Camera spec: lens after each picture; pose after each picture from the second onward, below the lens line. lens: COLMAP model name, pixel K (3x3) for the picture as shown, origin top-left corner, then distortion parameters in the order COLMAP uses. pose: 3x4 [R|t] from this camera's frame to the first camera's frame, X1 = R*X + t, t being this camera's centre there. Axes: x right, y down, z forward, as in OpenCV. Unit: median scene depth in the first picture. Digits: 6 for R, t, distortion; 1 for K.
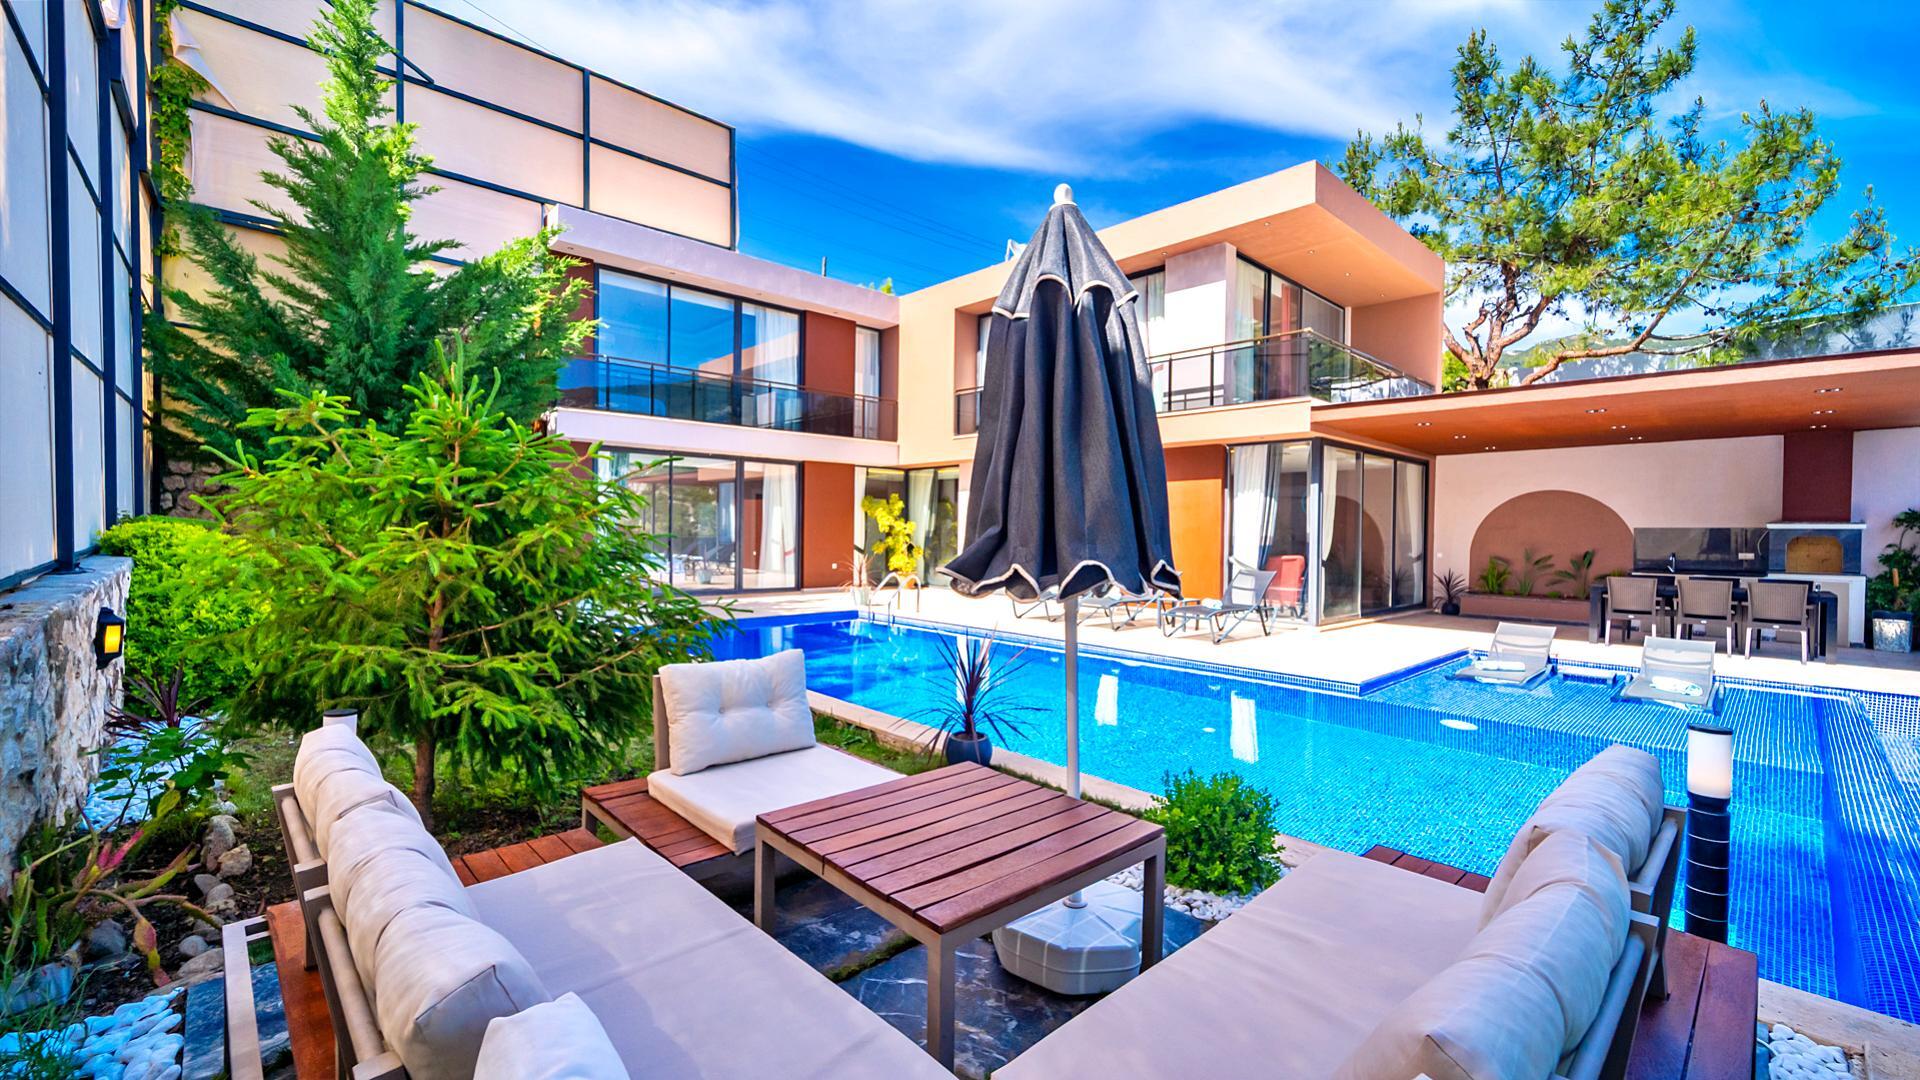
lens RADIAL K [[773.7, 0, 960.0], [0, 773.7, 540.0], [0, 0, 1]] dist [-0.000821, -0.000332]
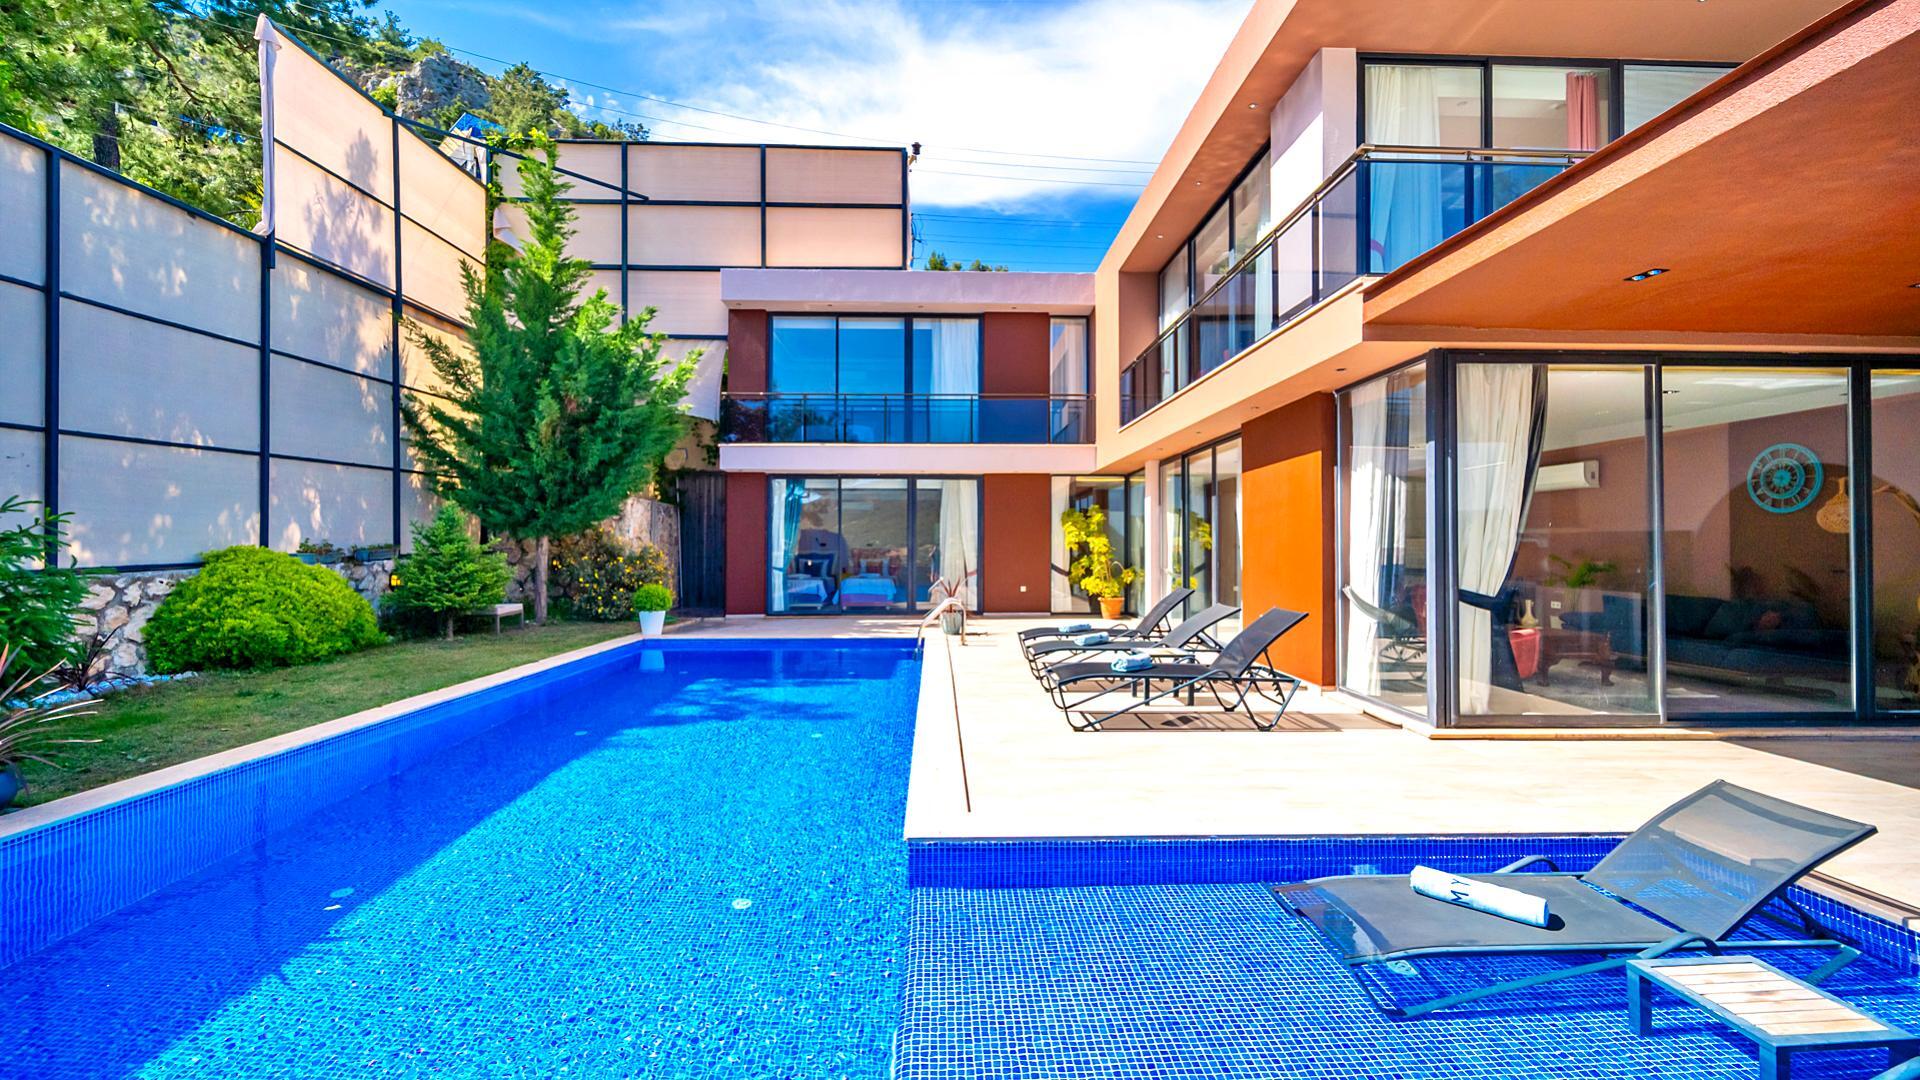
lens RADIAL K [[773.7, 0, 960.0], [0, 773.7, 540.0], [0, 0, 1]] dist [-0.000821, -0.000332]
pose [[0.751631, -0.019280, -0.659302, 0.437101], [-0.000654, 0.999550, -0.029975, 0.004928], [0.659584, 0.022962, 0.751280, 0.325725]]
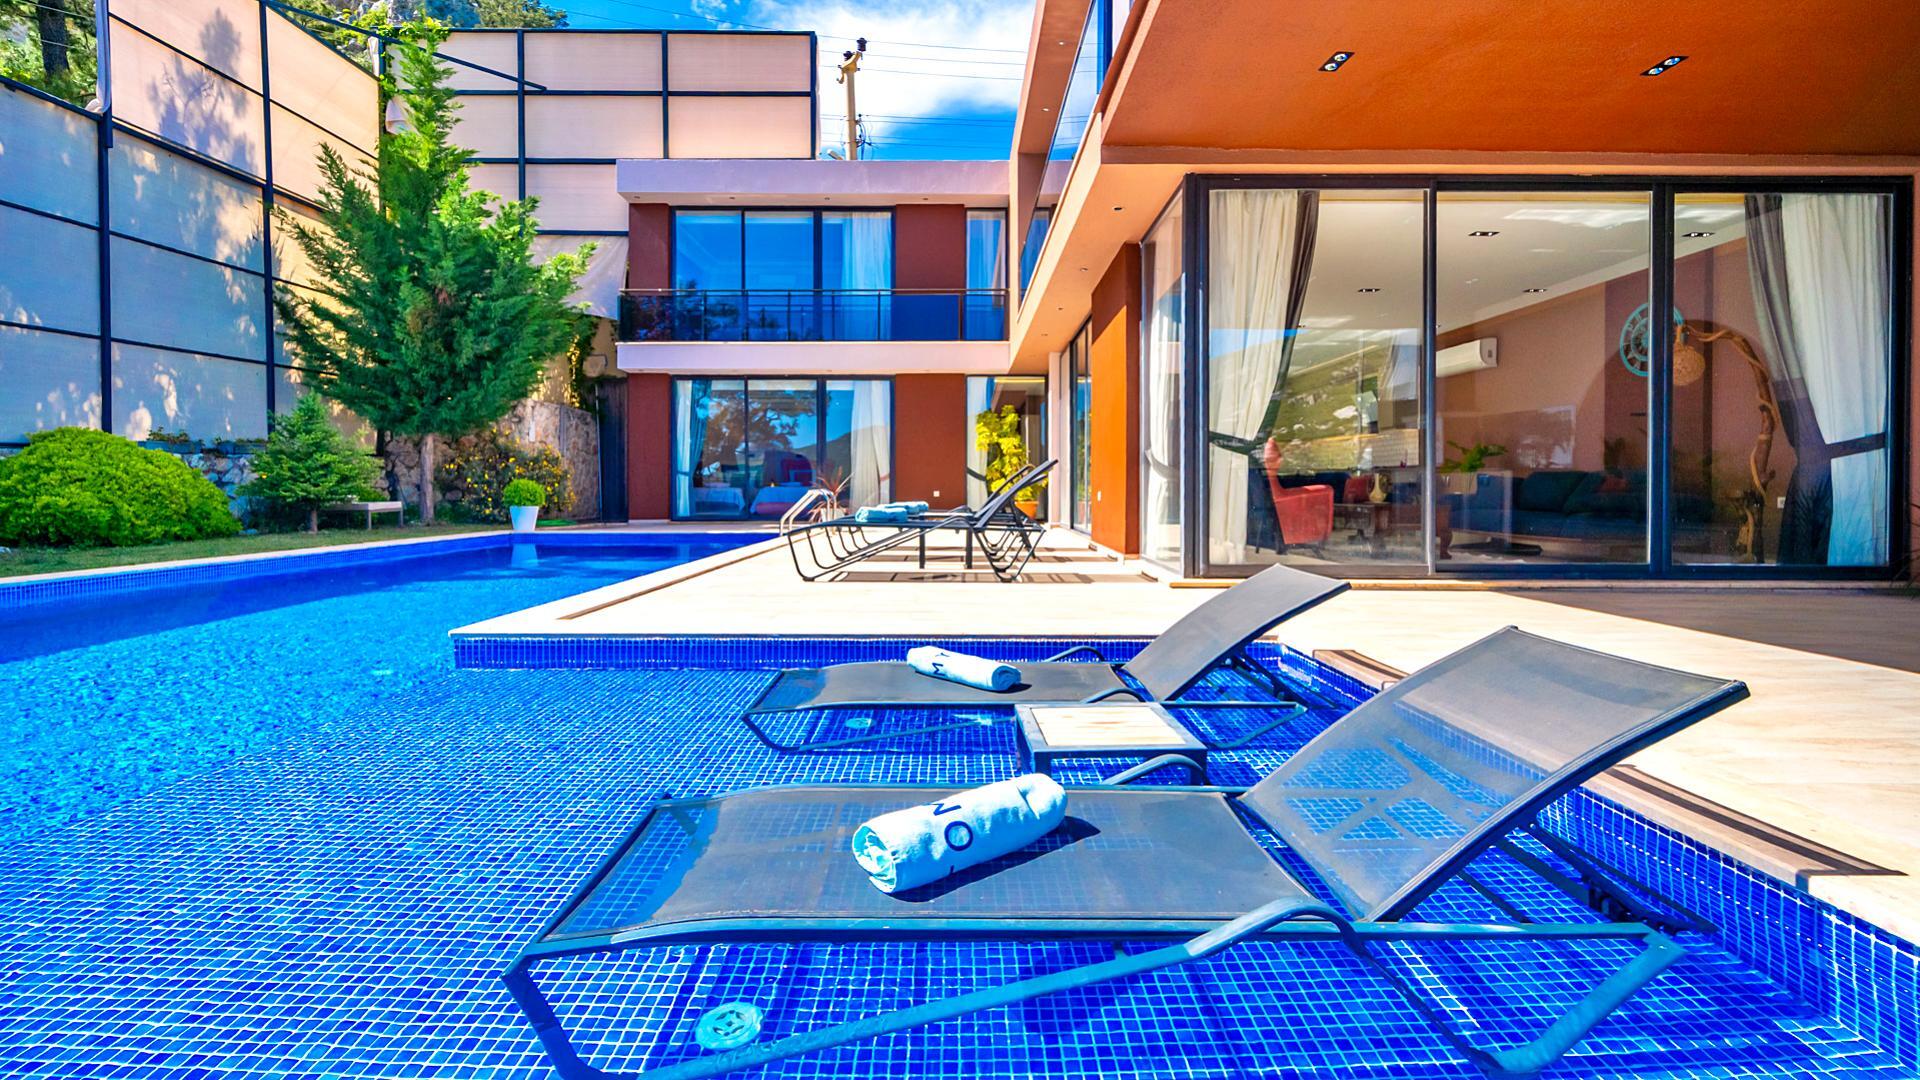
lens RADIAL K [[802.6, 0, 958.3], [0, 802.6, 494.7], [0, 0, 1]] dist [-0.000244, 0.000095]
pose [[0.731982, -0.007523, -0.681282, 0.540295], [-0.000597, 0.999932, -0.011682, 0.052568], [0.681323, 0.008958, 0.731928, 0.426789]]
